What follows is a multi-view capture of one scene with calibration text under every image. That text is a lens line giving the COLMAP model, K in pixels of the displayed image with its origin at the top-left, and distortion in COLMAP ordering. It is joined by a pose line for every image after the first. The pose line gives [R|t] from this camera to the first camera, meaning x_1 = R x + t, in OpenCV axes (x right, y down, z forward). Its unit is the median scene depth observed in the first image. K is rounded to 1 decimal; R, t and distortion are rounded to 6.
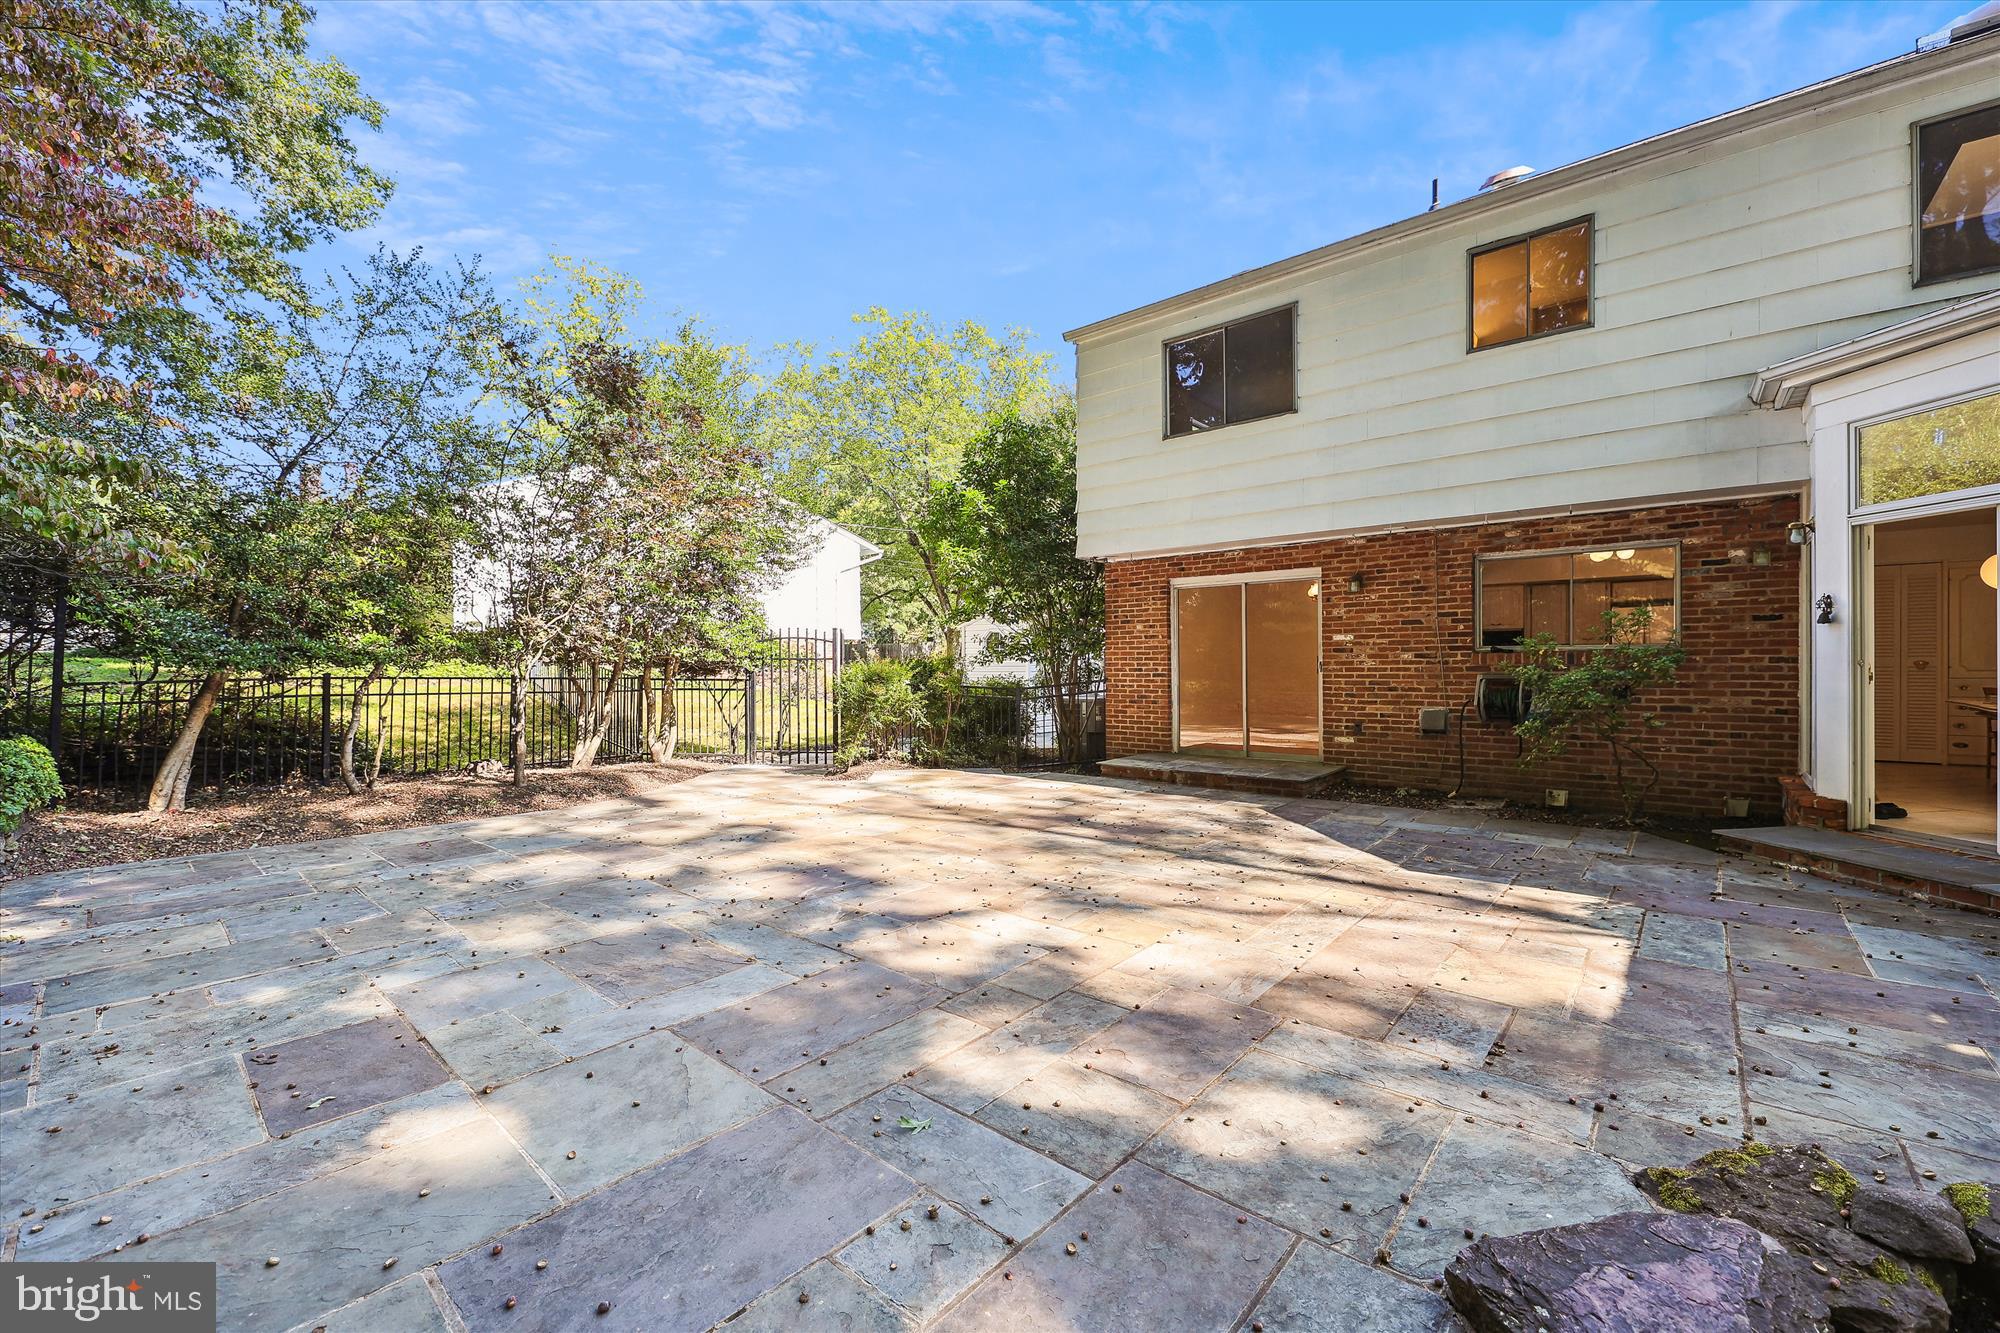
lens RADIAL K [[809.9, 0, 995.6], [0, 809.9, 668.4], [0, 0, 1]] dist [-0.004363, -0.000652]
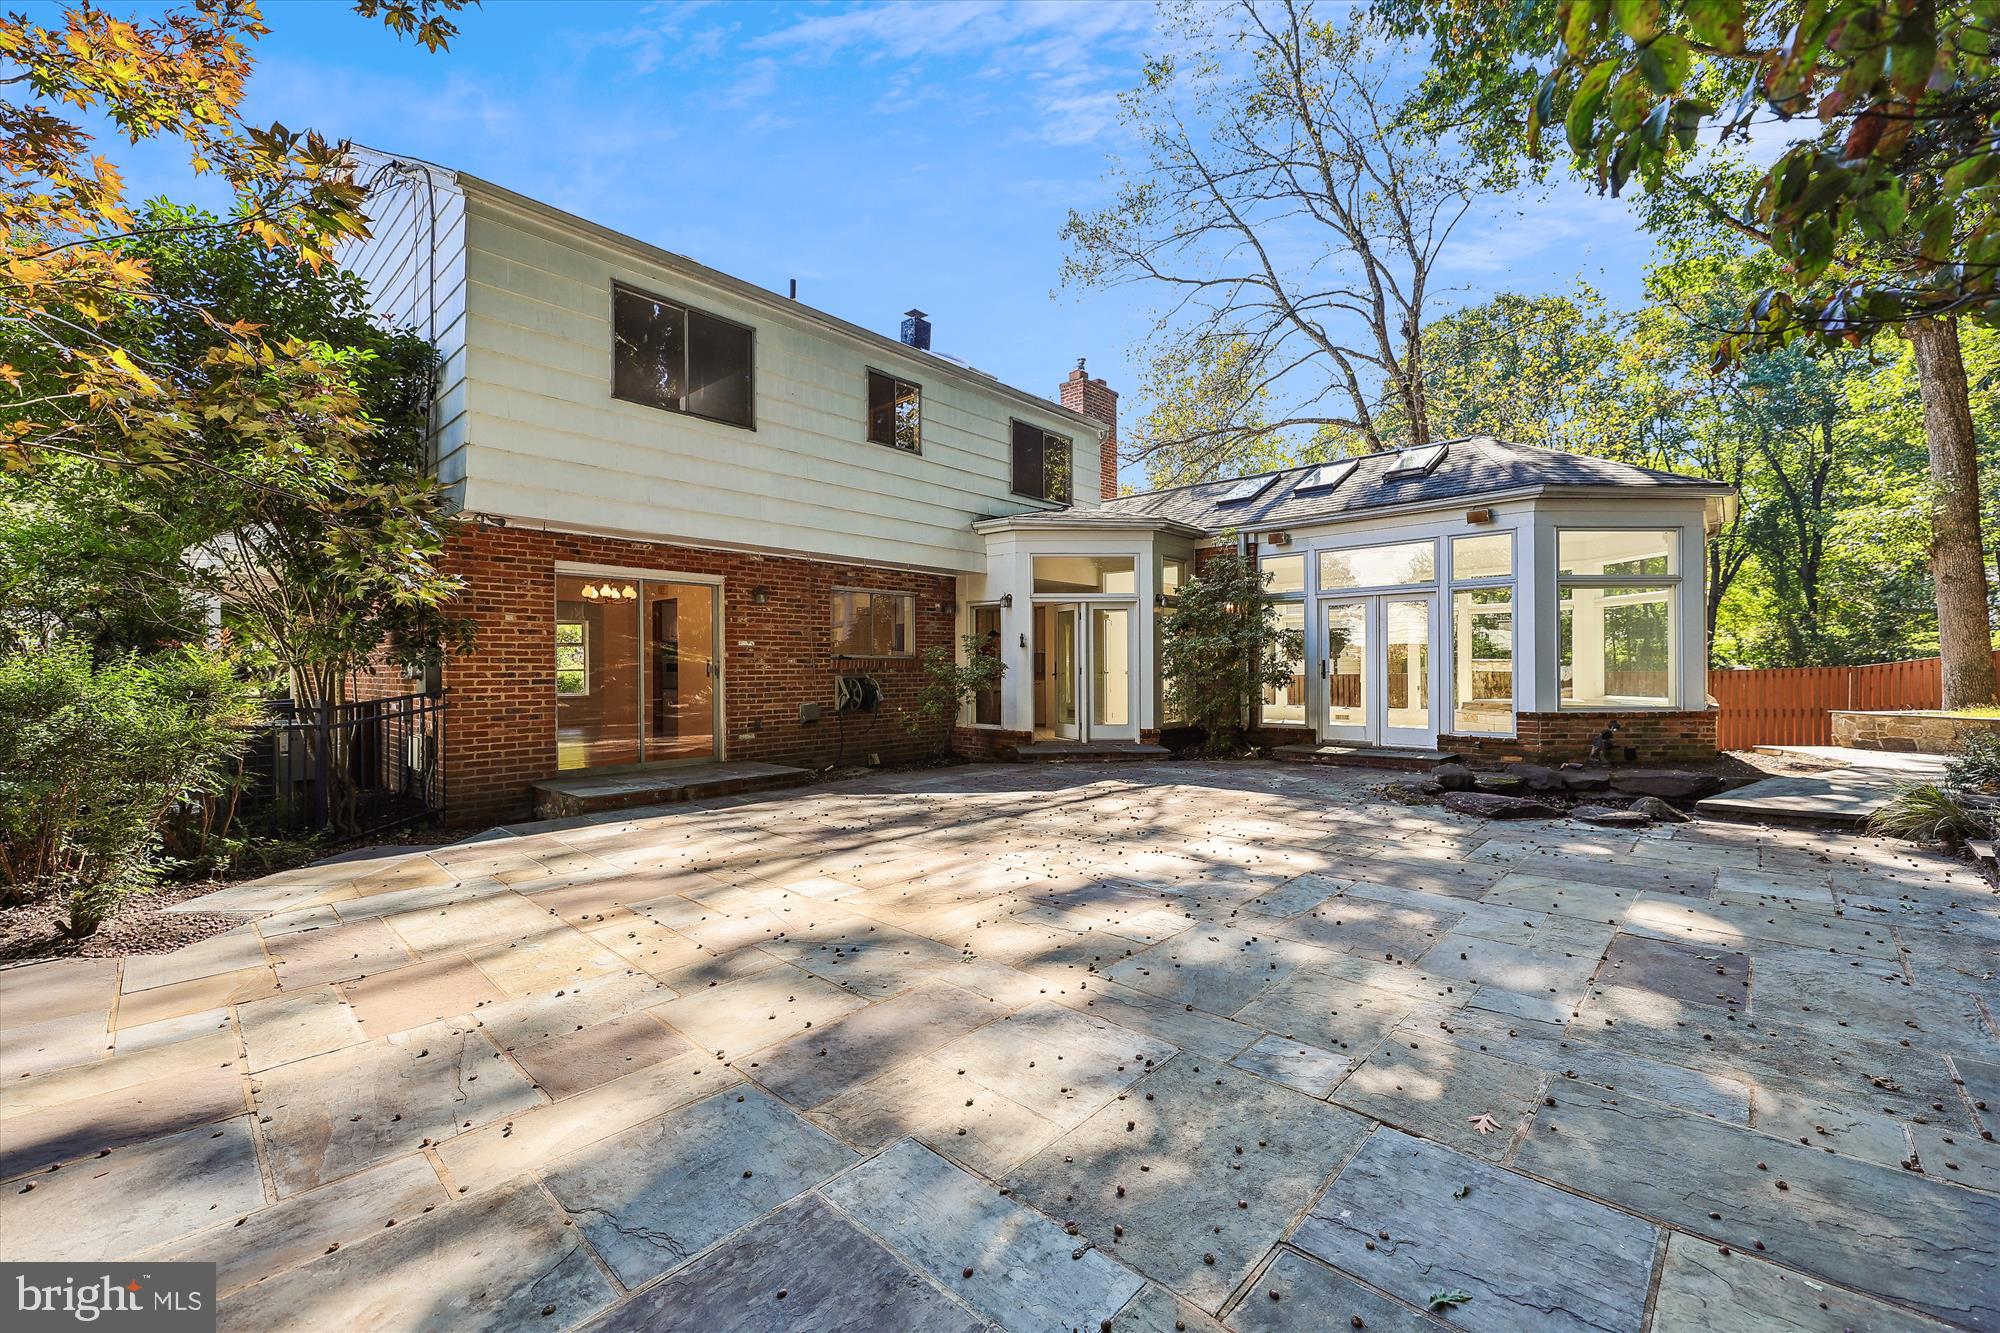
lens RADIAL K [[809.9, 0, 995.7], [0, 809.9, 664.2], [0, 0, 1]] dist [-0.004363, -0.000652]
pose [[0.019729, 0.011016, 0.999745, -0.824373], [0.012052, 0.999864, -0.011255, 0.007972], [-0.999733, 0.012271, 0.019594, 0.799705]]
